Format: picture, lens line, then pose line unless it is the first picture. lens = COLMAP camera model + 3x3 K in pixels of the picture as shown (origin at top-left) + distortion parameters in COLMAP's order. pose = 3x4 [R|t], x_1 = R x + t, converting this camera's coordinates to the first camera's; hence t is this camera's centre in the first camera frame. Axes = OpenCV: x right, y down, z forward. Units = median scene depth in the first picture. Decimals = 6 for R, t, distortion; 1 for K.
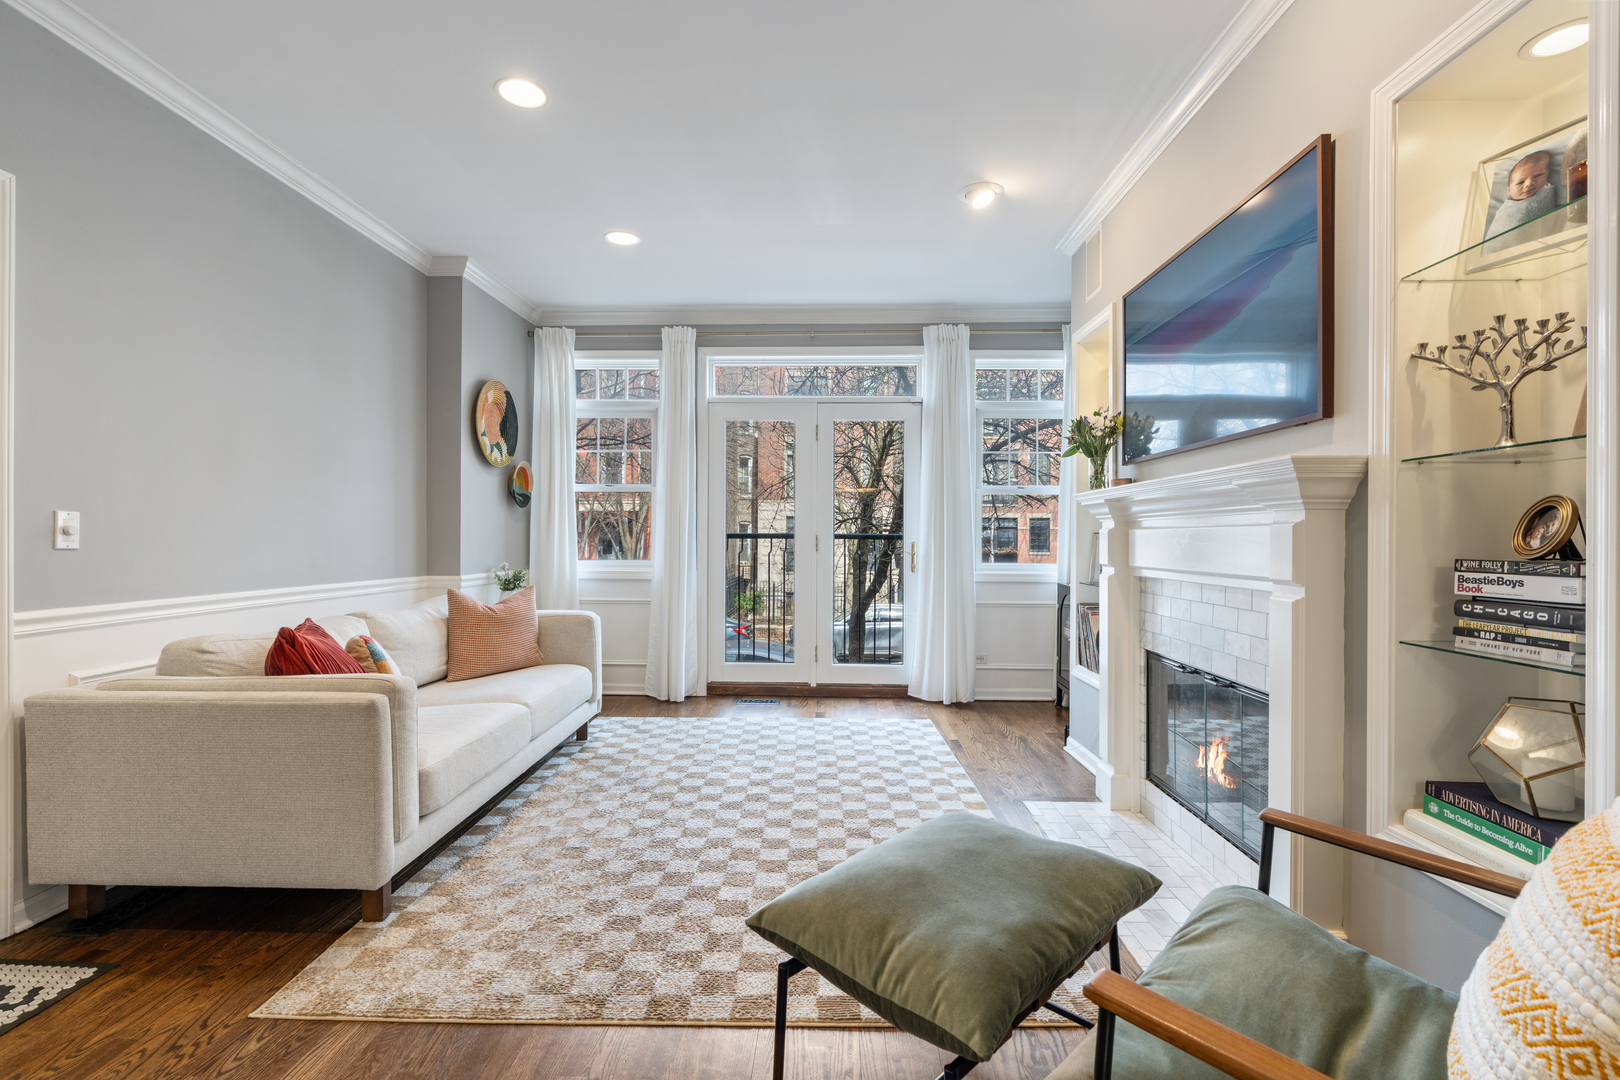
lens RADIAL K [[737.0, 0, 802.9], [0, 737.0, 543.5], [0, 0, 1]] dist [-0.003164, -0.000391]
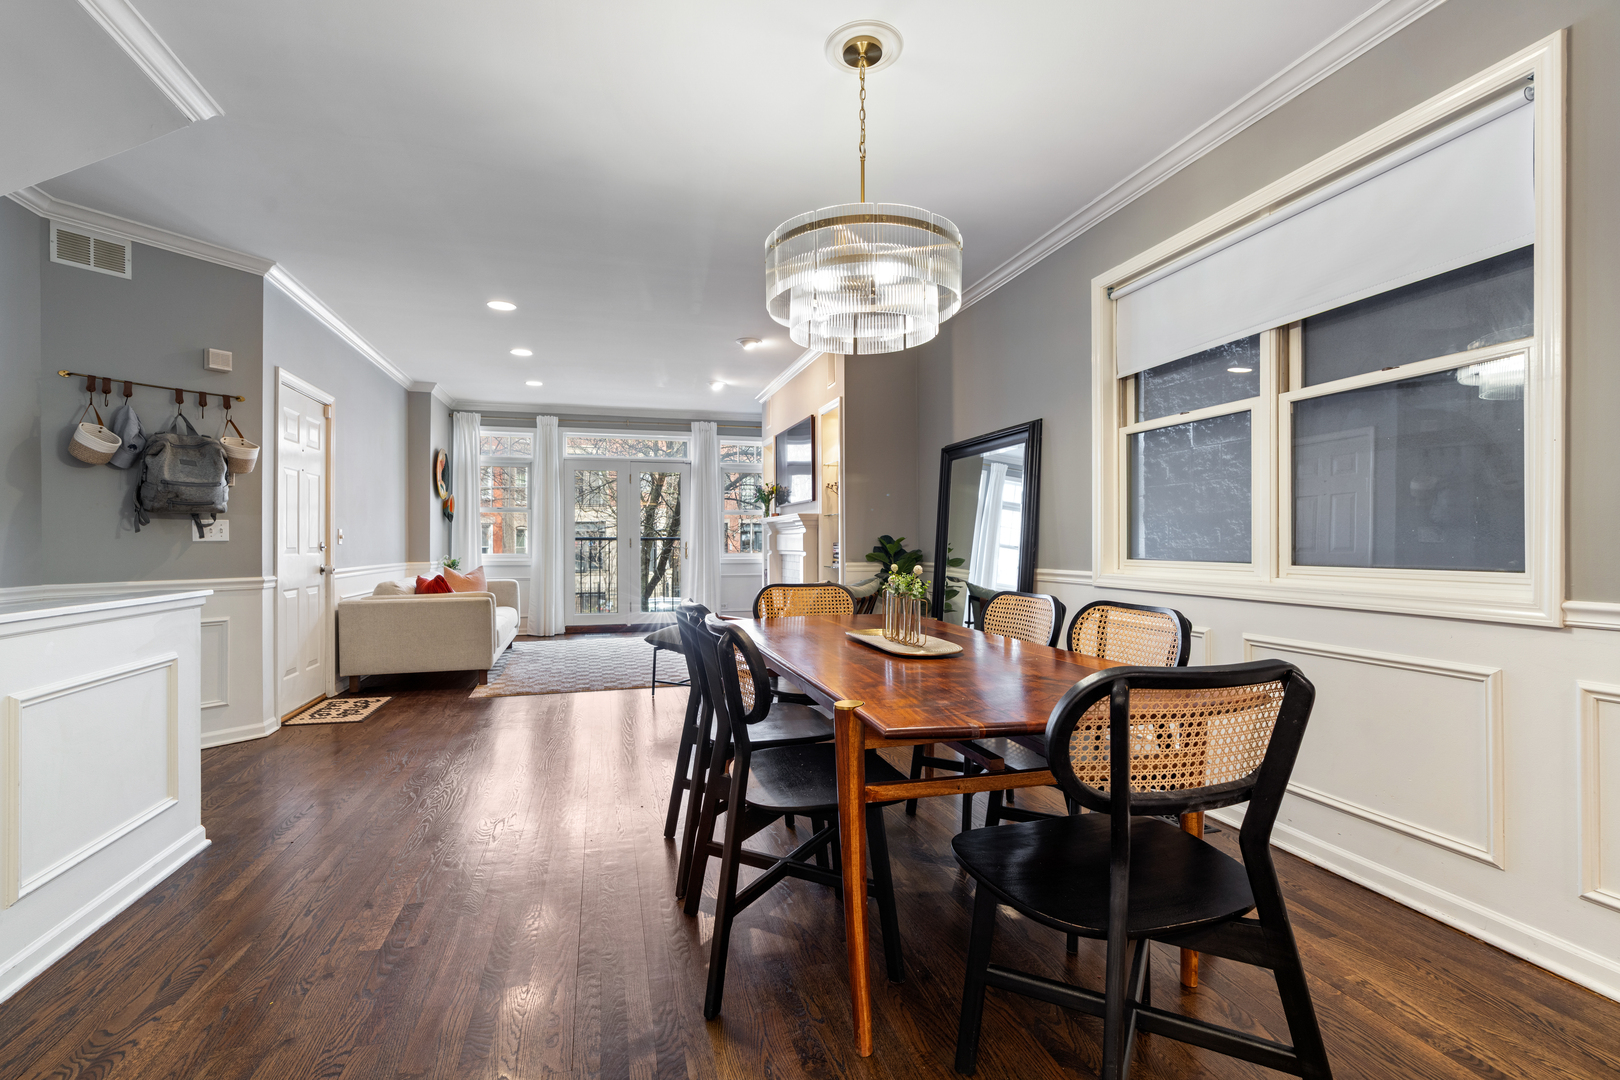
lens RADIAL K [[737.0, 0, 802.9], [0, 737.0, 543.5], [0, 0, 1]] dist [-0.003164, -0.000391]
pose [[0.953040, -0.007706, 0.302748, -0.196488], [0.009228, 0.999951, -0.003597, 0.018869], [-0.302705, 0.006222, 0.953064, -1.257221]]
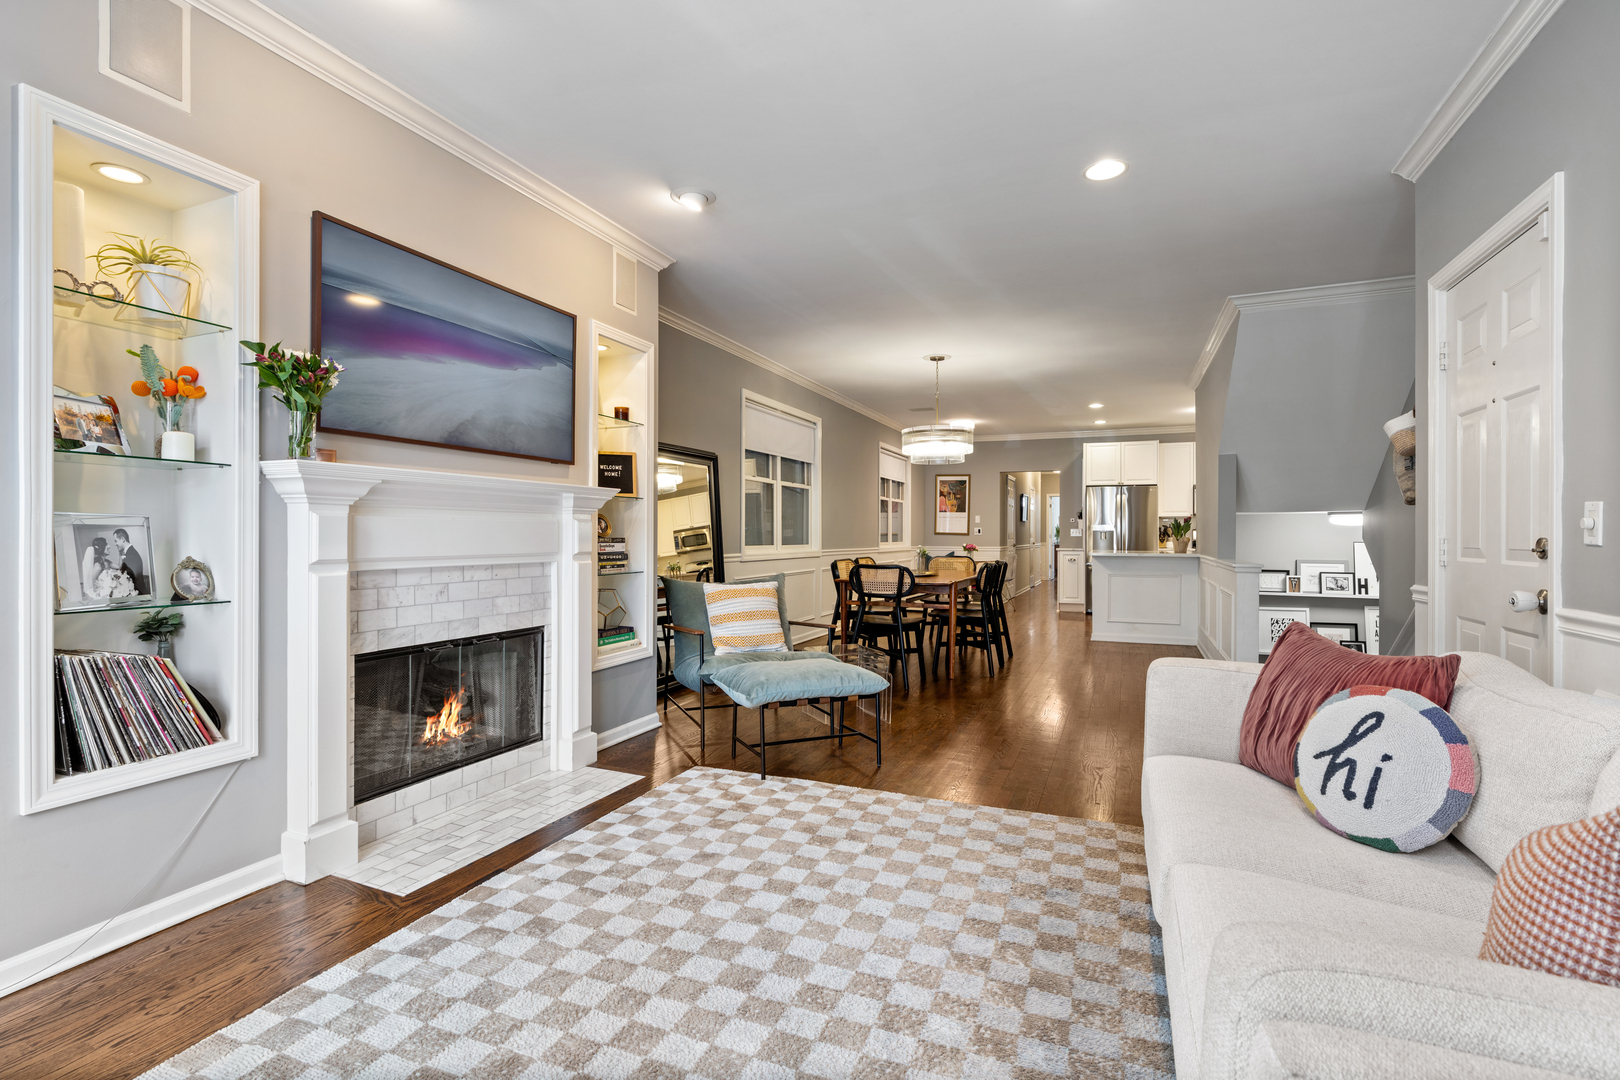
lens RADIAL K [[744.7, 0, 802.5], [0, 744.7, 532.9], [0, 0, 1]] dist [-0.002855, 0.000470]
pose [[-0.931580, -0.007652, 0.363456, -0.317403], [-0.005694, 0.999963, 0.006457, -0.007548], [-0.363492, 0.003946, -0.931589, 1.525302]]
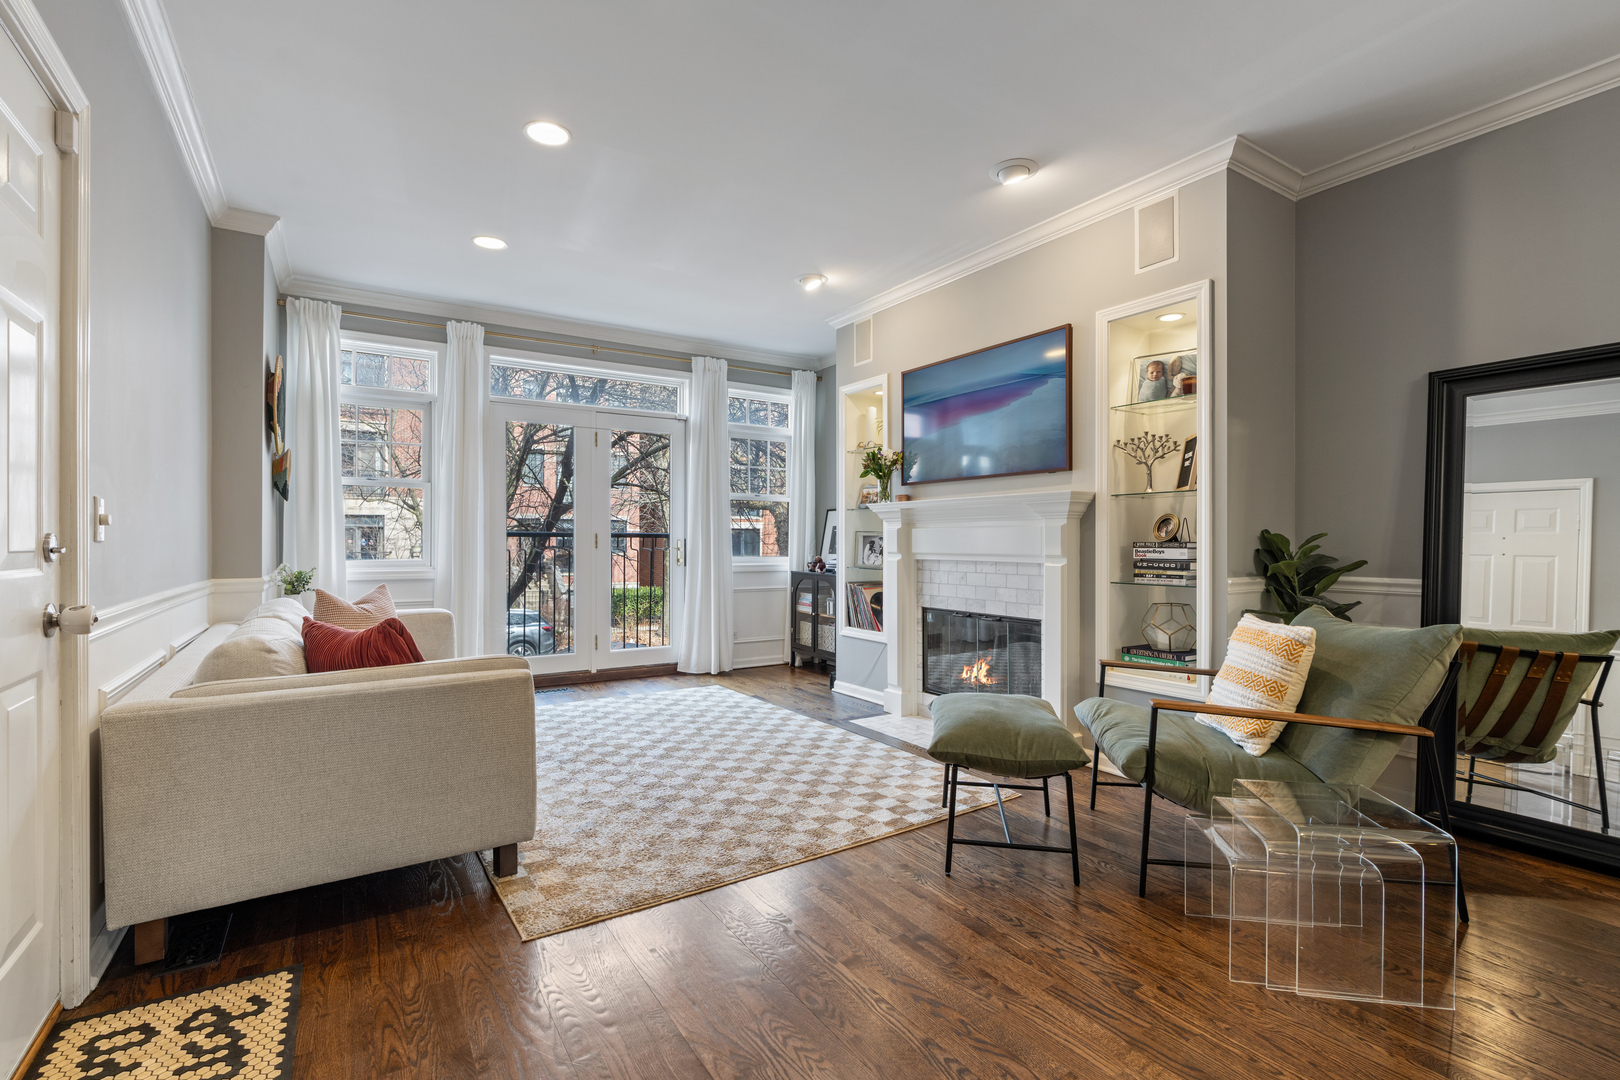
lens RADIAL K [[737.0, 0, 808.4], [0, 737.0, 546.4], [0, 0, 1]] dist [-0.013849, 0.000743]
pose [[0.820080, -0.006974, 0.572206, -0.568871], [0.006106, 0.999975, 0.003436, 0.010362], [-0.572216, 0.000676, 0.820103, -0.113798]]
